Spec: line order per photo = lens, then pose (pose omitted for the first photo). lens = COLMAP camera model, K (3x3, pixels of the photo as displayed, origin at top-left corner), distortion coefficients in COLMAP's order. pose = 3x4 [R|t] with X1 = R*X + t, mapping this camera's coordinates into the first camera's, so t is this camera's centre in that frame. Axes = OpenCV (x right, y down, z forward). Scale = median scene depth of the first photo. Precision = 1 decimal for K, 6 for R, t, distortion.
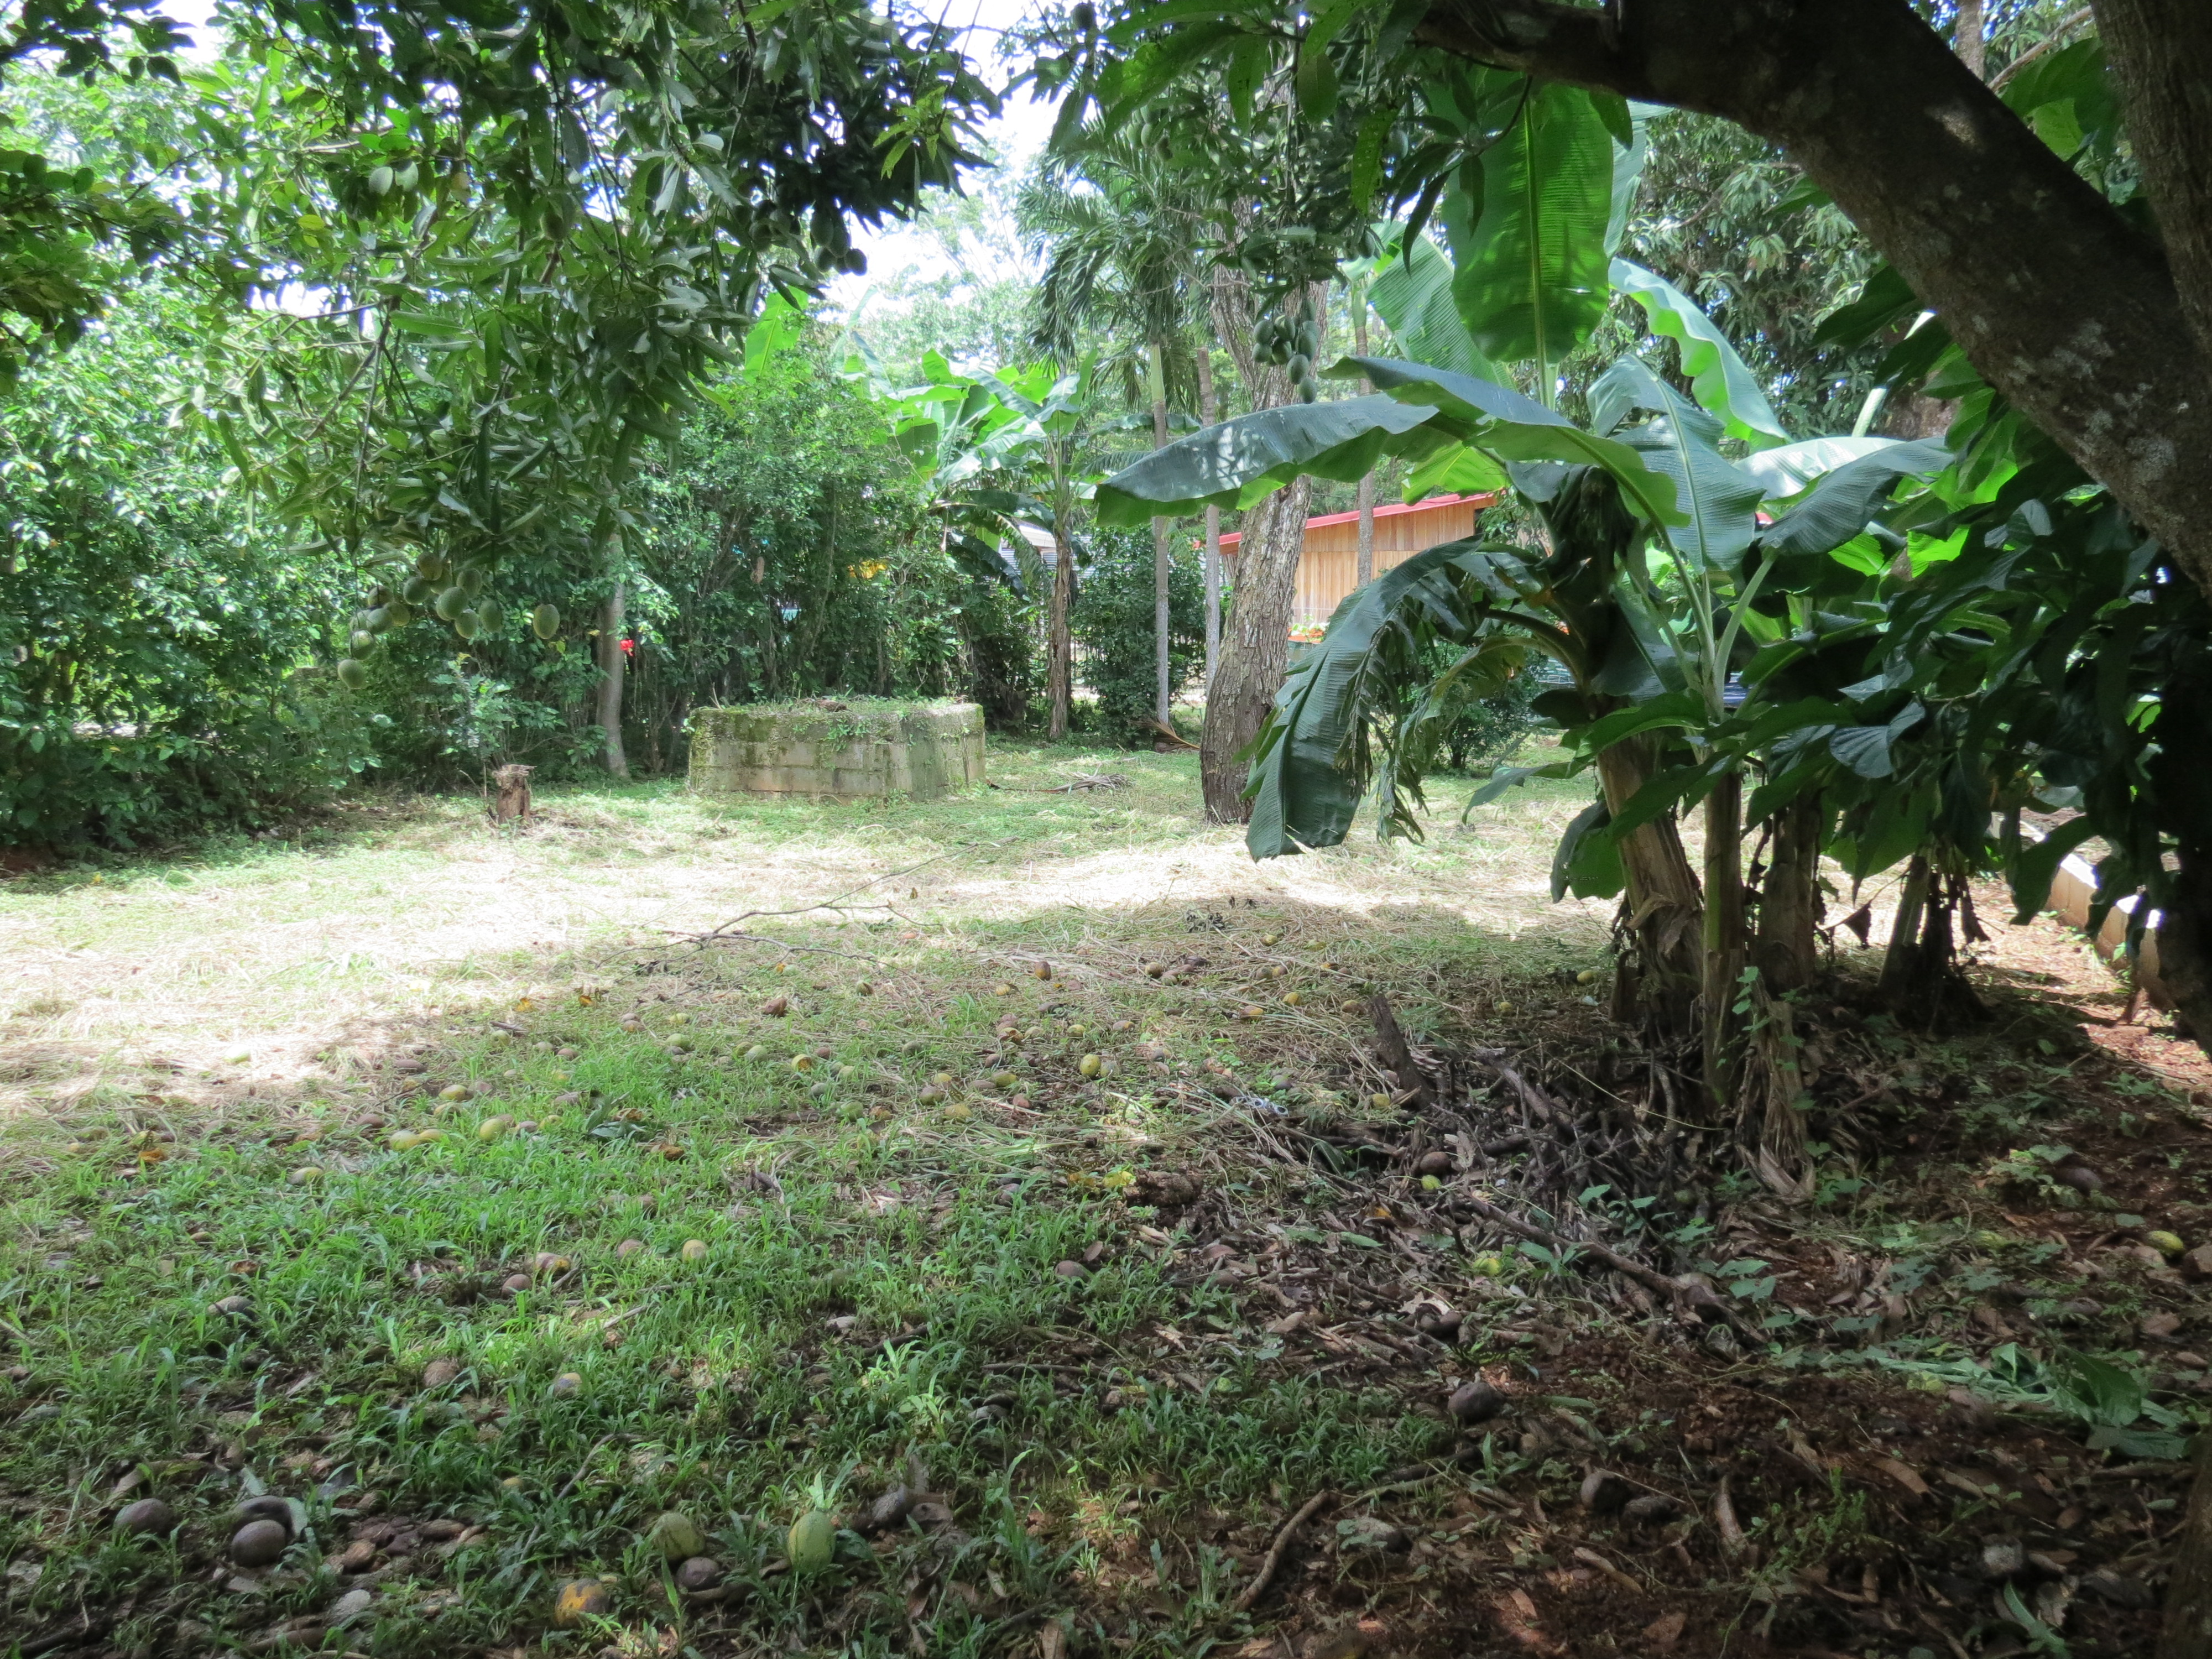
lens RADIAL K [[1584.1, 0, 1106.0], [0, 1584.1, 829.5], [0, 0, 1]] dist [-0.004288, 0.011332]
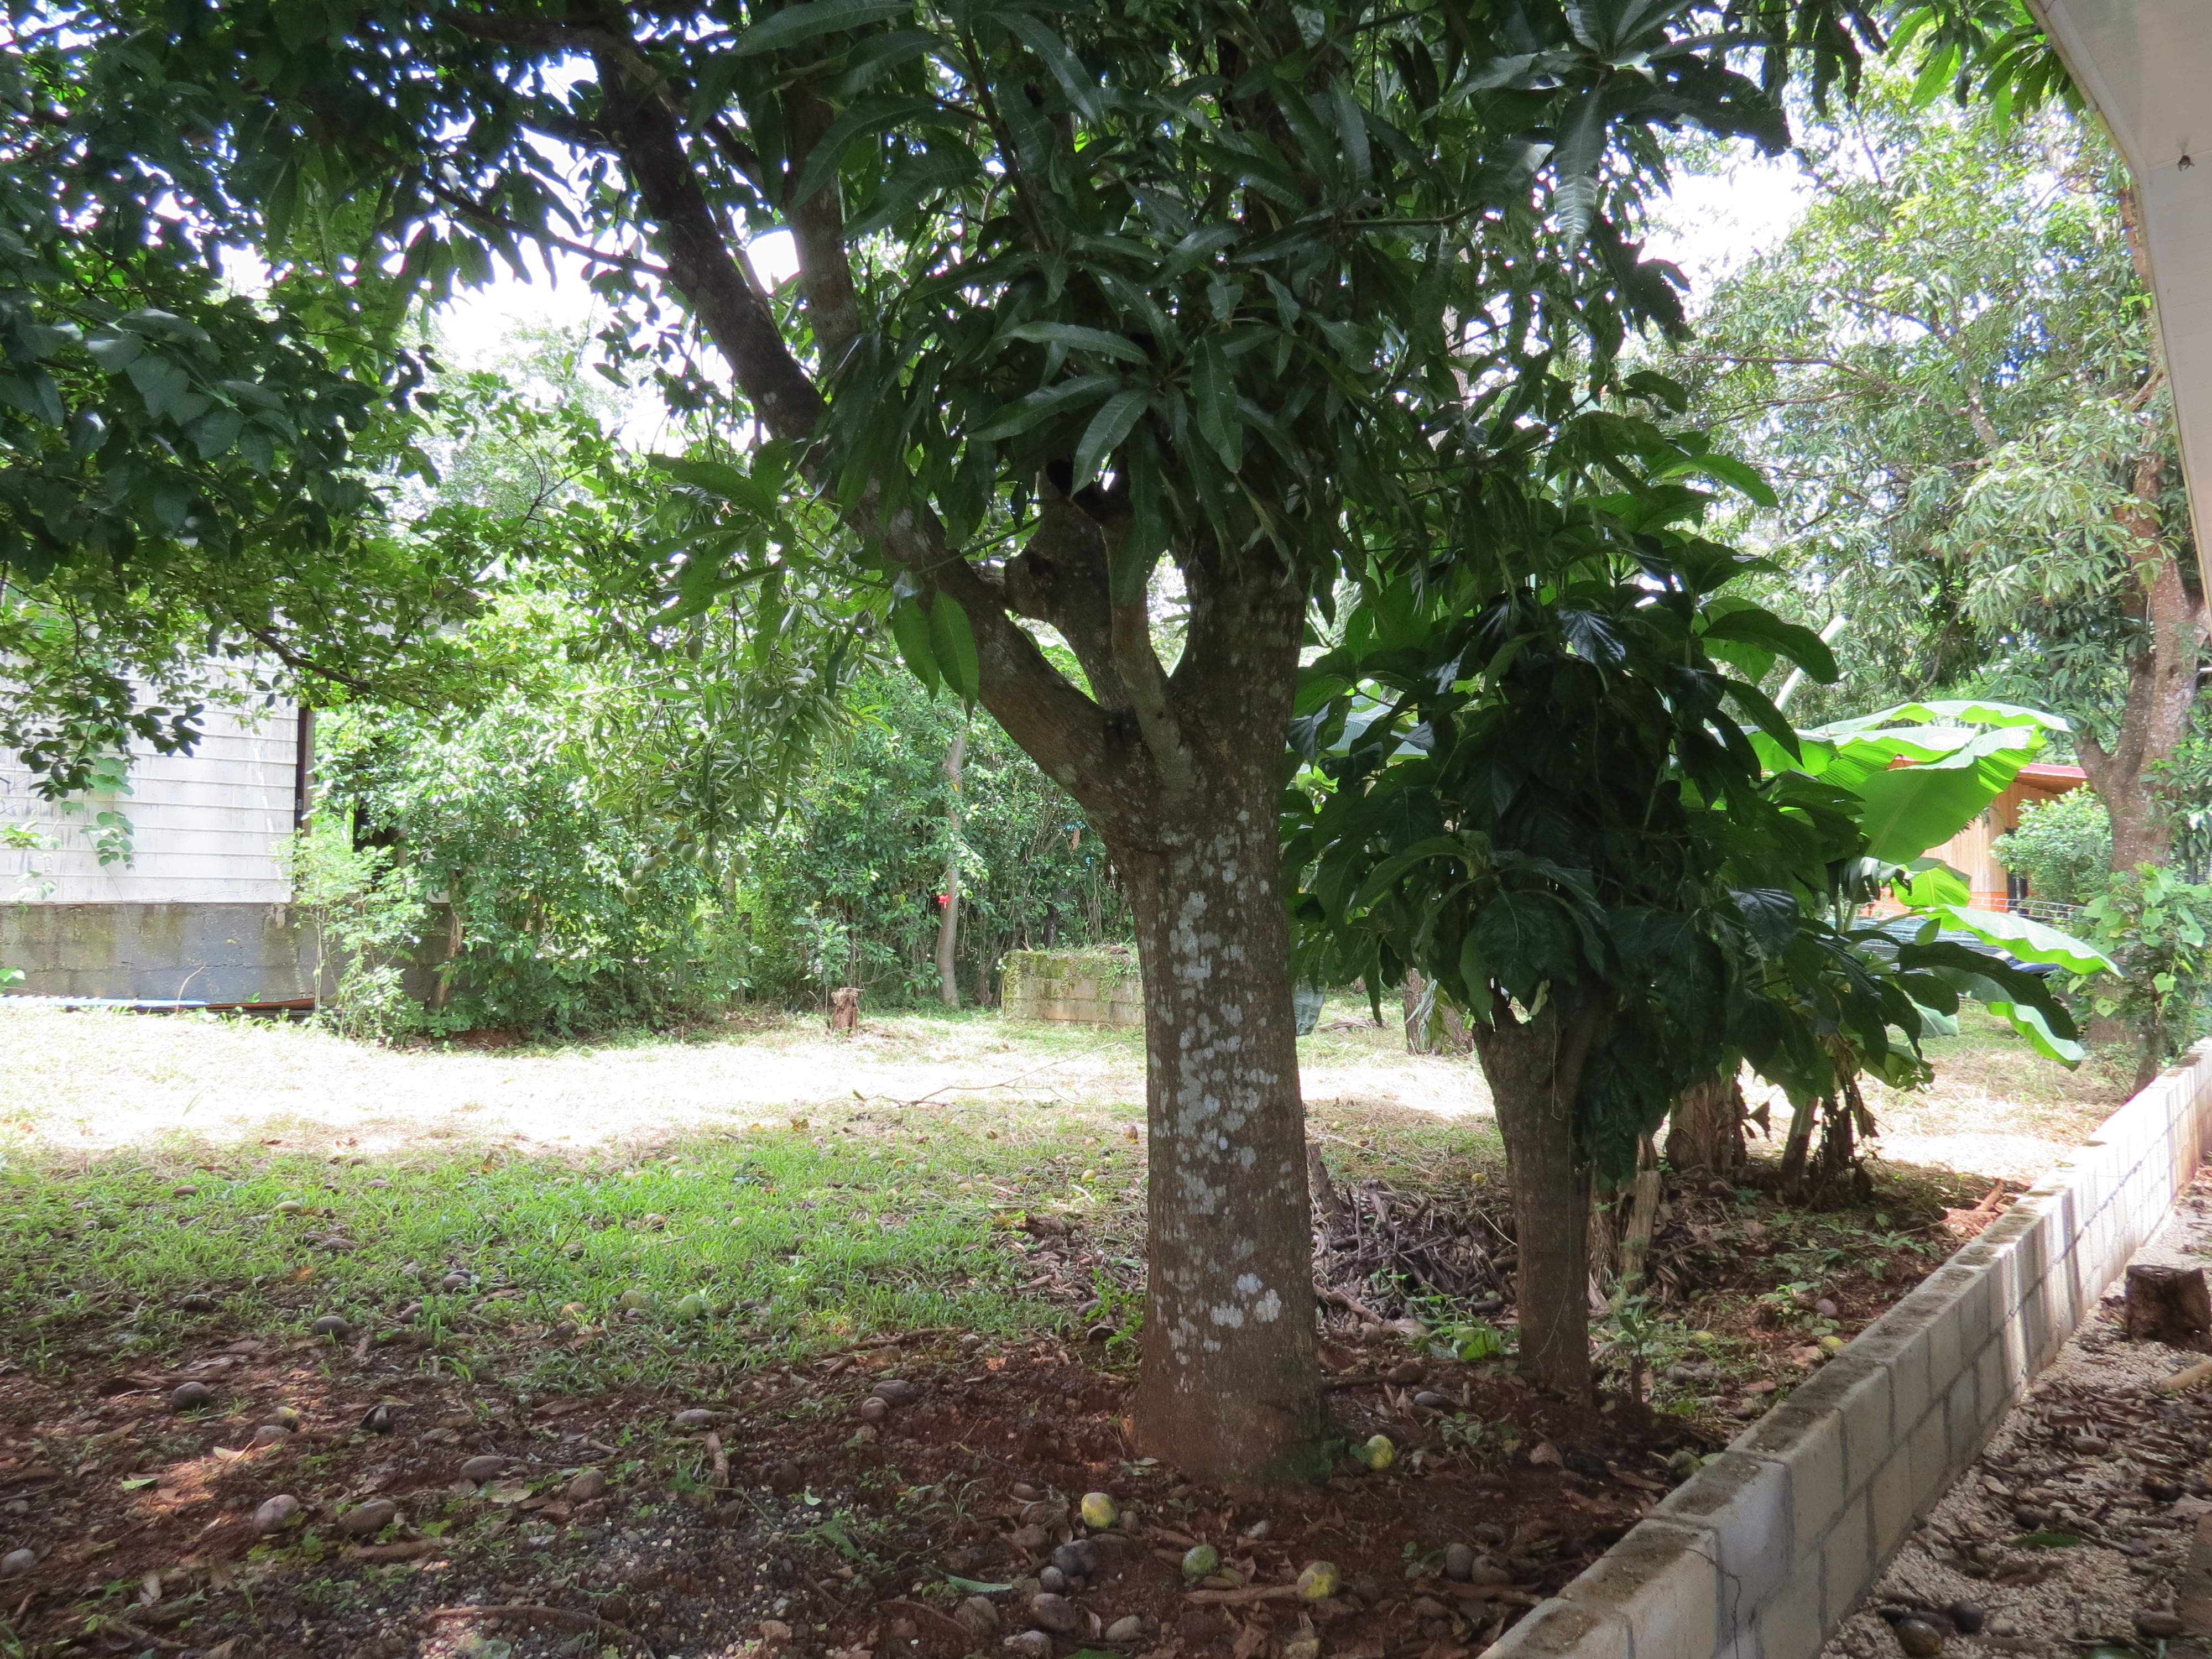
lens RADIAL K [[1584.1, 0, 1106.0], [0, 1584.1, 829.5], [0, 0, 1]] dist [-0.004288, 0.011332]
pose [[0.958841, -0.007561, -0.283844, 0.196016], [-0.040740, 0.985639, -0.163877, 0.035014], [0.281007, 0.168696, 0.944763, -0.182614]]
